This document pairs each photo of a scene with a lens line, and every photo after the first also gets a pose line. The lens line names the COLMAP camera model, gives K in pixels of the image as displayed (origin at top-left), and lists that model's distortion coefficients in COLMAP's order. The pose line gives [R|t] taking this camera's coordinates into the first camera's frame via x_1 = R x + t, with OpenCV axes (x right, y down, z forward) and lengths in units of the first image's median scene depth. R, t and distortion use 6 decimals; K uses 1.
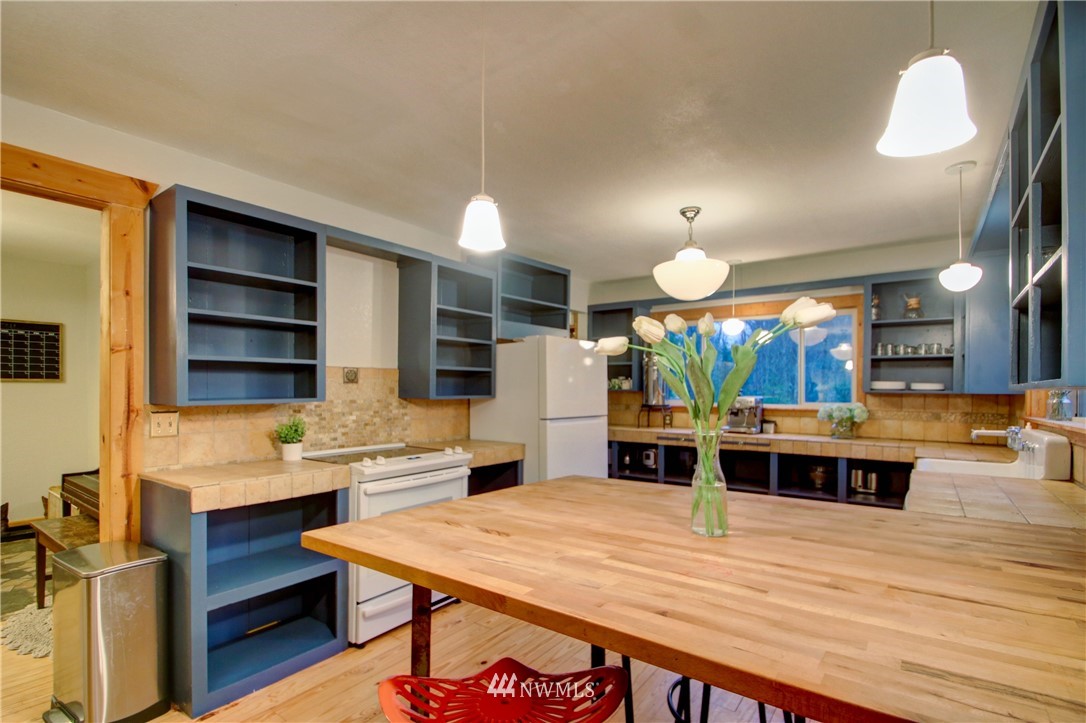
lens RADIAL K [[509.6, 0, 551.7], [0, 509.6, 392.2], [0, 0, 1]] dist [0.016725, -0.018260]
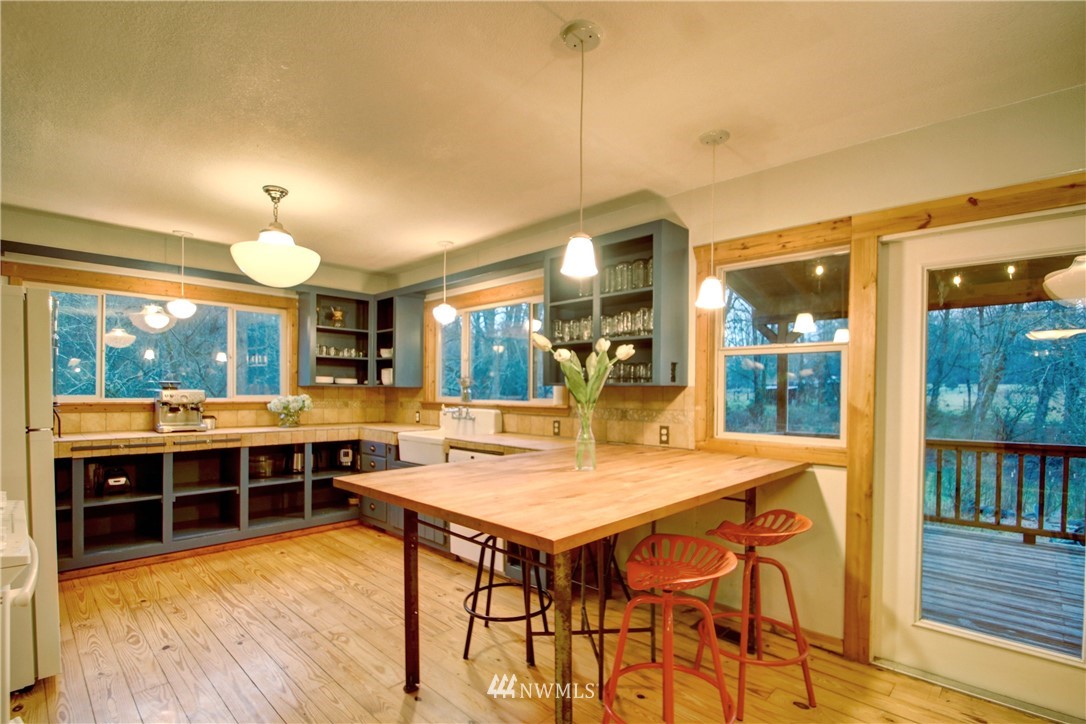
lens RADIAL K [[512.4, 0, 552.6], [0, 512.4, 392.2], [0, 0, 1]] dist [0.017943, -0.022747]
pose [[0.138515, -0.010652, 0.990303, -0.521076], [-0.005462, 0.999919, 0.011519, -0.001255], [-0.990345, -0.007004, 0.138445, 0.324043]]
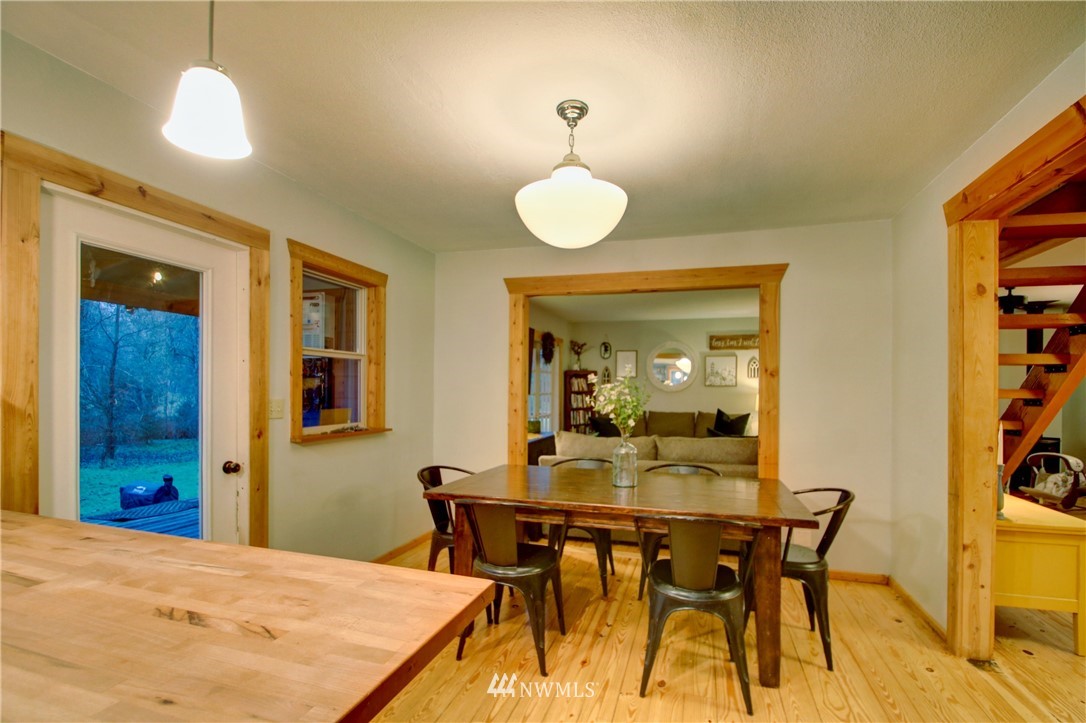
lens RADIAL K [[509.6, 0, 551.7], [0, 509.6, 392.2], [0, 0, 1]] dist [0.016725, -0.018260]
pose [[-0.943831, -0.013313, -0.330160, -0.119915], [-0.016565, 0.999838, 0.007040, -0.000227], [0.330013, 0.012114, -0.943899, 0.631907]]
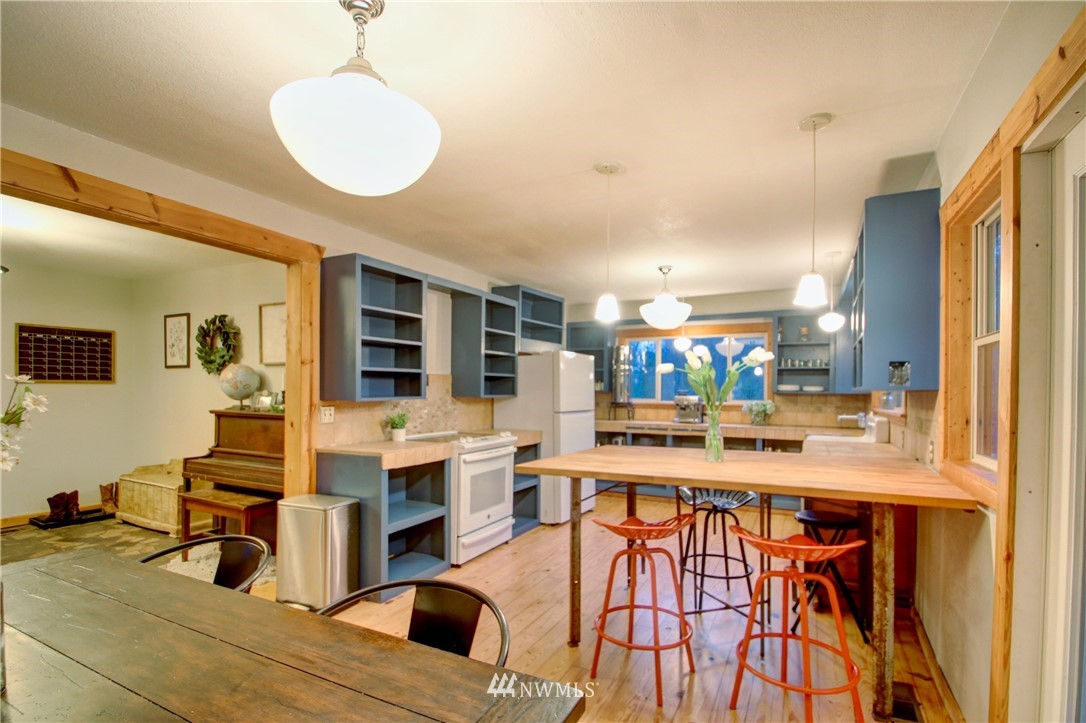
lens RADIAL K [[509.6, 0, 551.7], [0, 509.6, 392.2], [0, 0, 1]] dist [0.016725, -0.018260]
pose [[0.987587, 0.000528, 0.157075, -0.242680], [-0.000298, 0.999999, -0.001489, 0.001213], [-0.157076, 0.001423, 0.987586, -0.337994]]
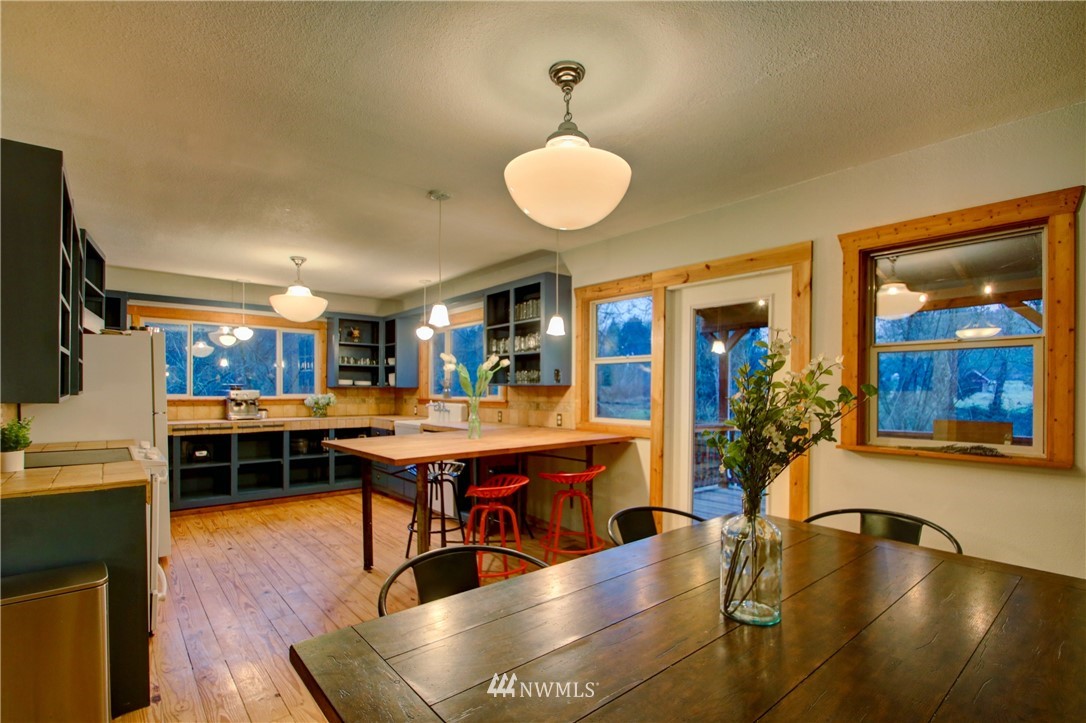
lens RADIAL K [[509.6, 0, 551.7], [0, 509.6, 392.2], [0, 0, 1]] dist [0.016725, -0.018260]
pose [[0.236606, -0.012399, 0.971527, -0.831765], [0.000550, 0.999920, 0.012627, -0.002290], [-0.971606, -0.002454, 0.236594, -0.016132]]
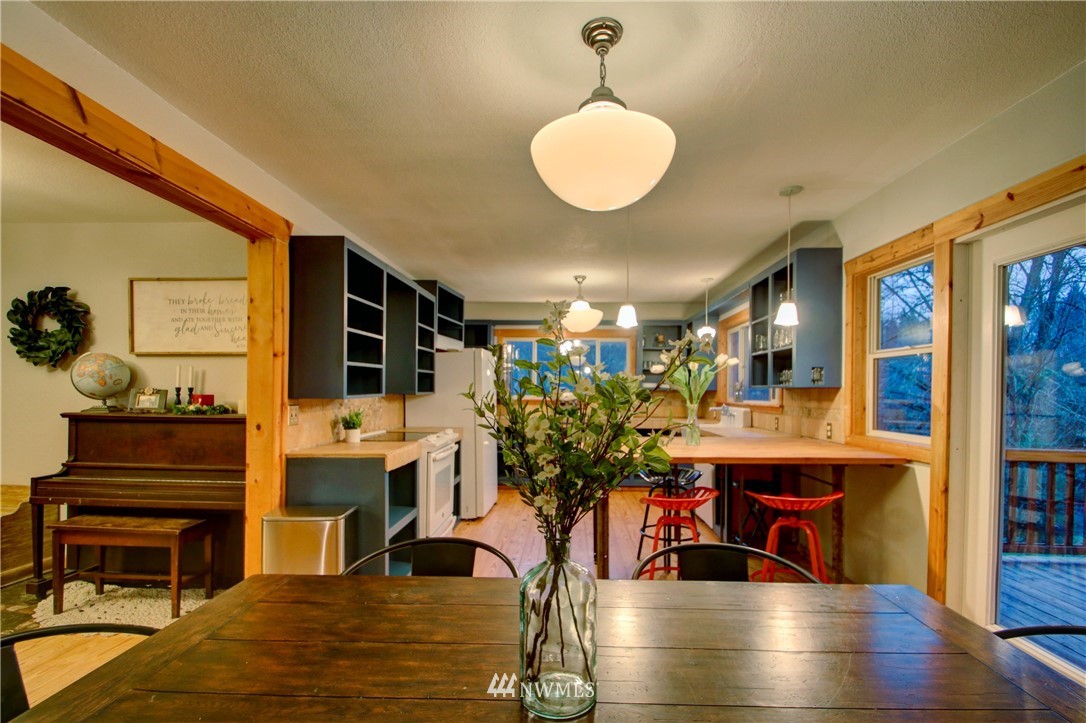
lens RADIAL K [[509.6, 0, 551.7], [0, 509.6, 392.2], [0, 0, 1]] dist [0.016725, -0.018260]
pose [[0.831916, -0.003434, 0.554890, -0.617822], [0.000833, 0.999987, 0.004940, 0.000936], [-0.554900, -0.003648, 0.831909, -0.261602]]
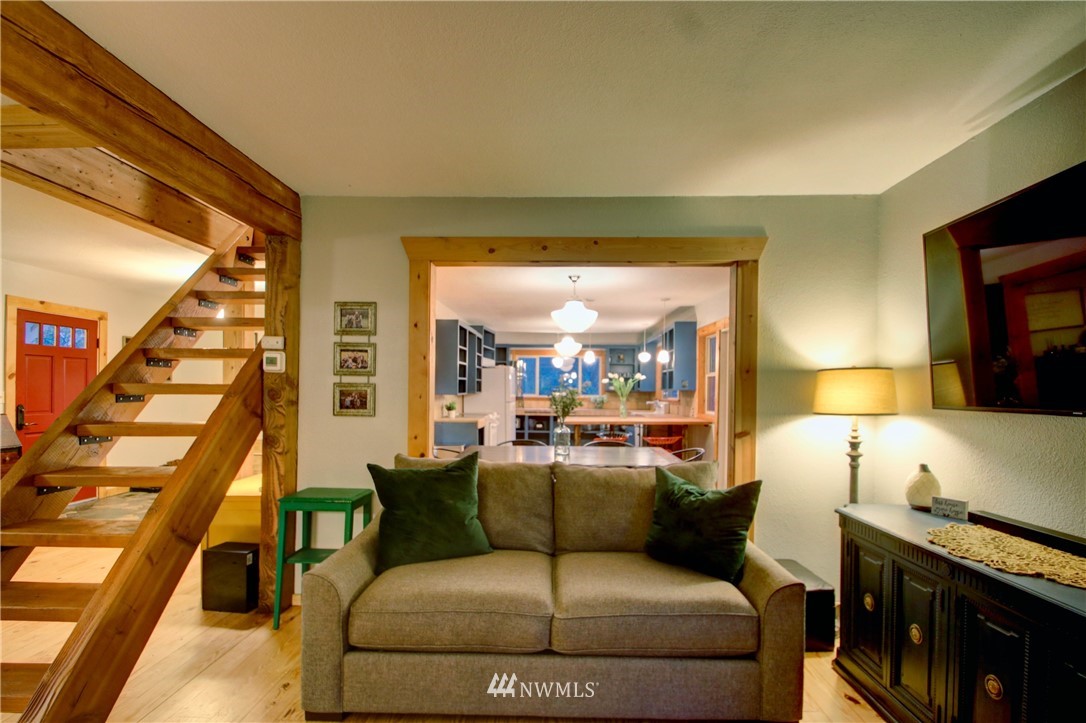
lens RADIAL K [[509.6, 0, 551.7], [0, 509.6, 392.2], [0, 0, 1]] dist [0.016725, -0.018260]
pose [[0.819682, 0.000009, 0.572819, -1.183102], [-0.003126, 0.999985, 0.004457, -0.002567], [-0.572811, -0.005444, 0.819669, -1.023372]]
